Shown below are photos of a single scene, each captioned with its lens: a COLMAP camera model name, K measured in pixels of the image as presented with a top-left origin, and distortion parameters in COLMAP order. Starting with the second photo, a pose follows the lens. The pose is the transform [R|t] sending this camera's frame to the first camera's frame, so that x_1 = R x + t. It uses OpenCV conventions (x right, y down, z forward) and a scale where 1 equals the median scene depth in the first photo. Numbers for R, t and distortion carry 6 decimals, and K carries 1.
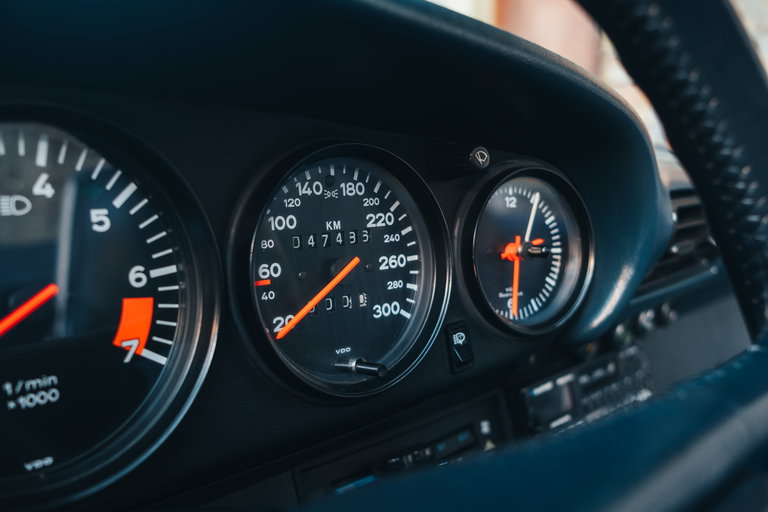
lens RADIAL K [[729.4, 0, 389.9], [0, 729.4, 256.2], [0, 0, 1]] dist [-0.010610, 0.000000]
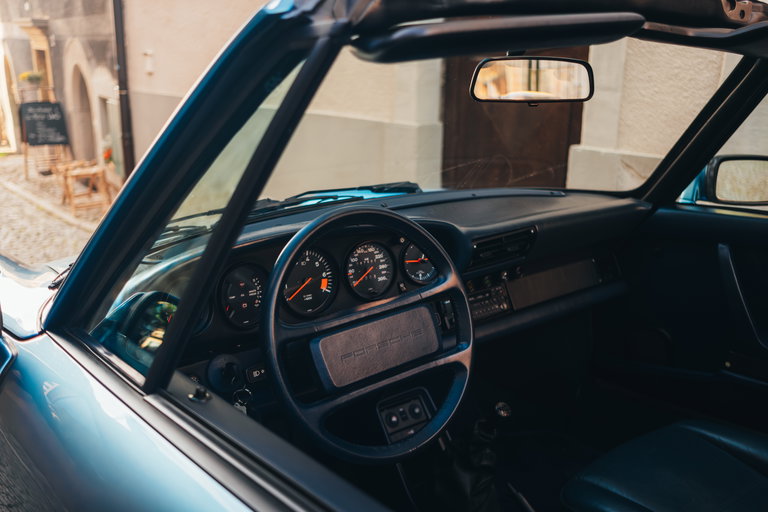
lens RADIAL K [[729.4, 0, 388.0], [0, 729.4, 255.4], [0, 0, 1]] dist [-0.010610, 0.000000]
pose [[0.985186, -0.026420, -0.169440, 0.789587], [0.038603, 0.996869, 0.069010, -0.364895], [0.167086, -0.074528, 0.983121, -3.236275]]
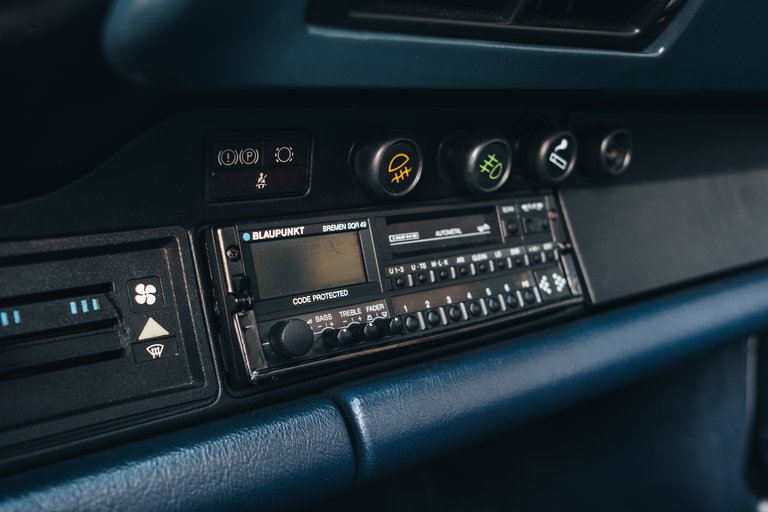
lens RADIAL K [[729.4, 0, 386.0], [0, 729.4, 256.4], [0, 0, 1]] dist [-0.010610, 0.000000]
pose [[0.985681, 0.005584, -0.168530, 0.642207], [0.001843, 0.999035, 0.043885, 0.294460], [0.168612, -0.043568, 0.984719, 0.798475]]
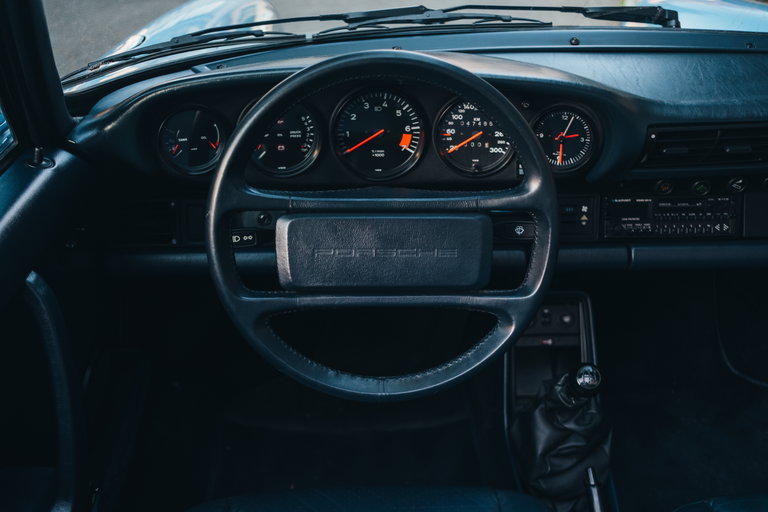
lens RADIAL K [[729.4, 0, 380.8], [0, 729.4, 255.7], [0, 0, 1]] dist [-0.010610, 0.000000]
pose [[0.694540, 0.329693, -0.639465, 1.846738], [-0.083967, 0.919892, 0.383076, -0.676669], [0.714537, -0.212368, 0.666586, -1.478448]]
